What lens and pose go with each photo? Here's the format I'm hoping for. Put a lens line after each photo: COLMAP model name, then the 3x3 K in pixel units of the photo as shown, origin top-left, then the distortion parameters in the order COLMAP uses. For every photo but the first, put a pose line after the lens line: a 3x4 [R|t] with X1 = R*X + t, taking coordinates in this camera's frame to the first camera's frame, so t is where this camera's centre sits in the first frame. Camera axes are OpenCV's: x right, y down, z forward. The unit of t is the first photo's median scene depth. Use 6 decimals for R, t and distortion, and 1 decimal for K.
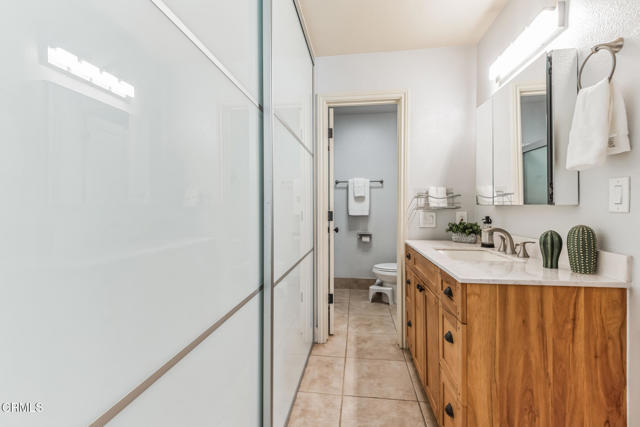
lens RADIAL K [[295.3, 0, 320.1], [0, 295.3, 210.1], [0, 0, 1]] dist [0.001471, 0.000103]
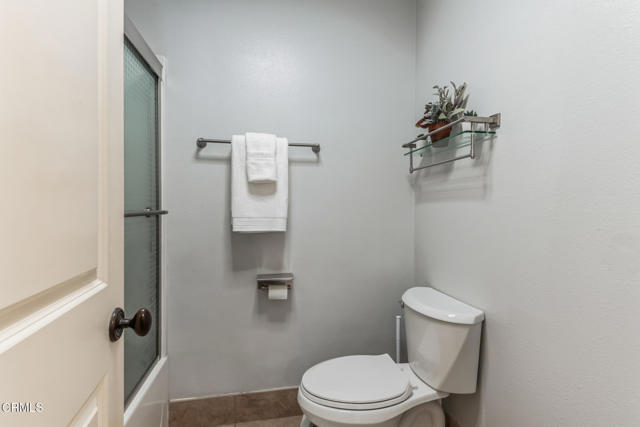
lens RADIAL K [[295.3, 0, 320.2], [0, 295.3, 213.7], [0, 0, 1]] dist [0.001471, 0.000103]
pose [[0.943437, 0.003025, 0.331537, 0.078063], [-0.002249, 0.999994, -0.002724, -0.004572], [-0.331543, 0.001825, 0.943438, 0.614225]]
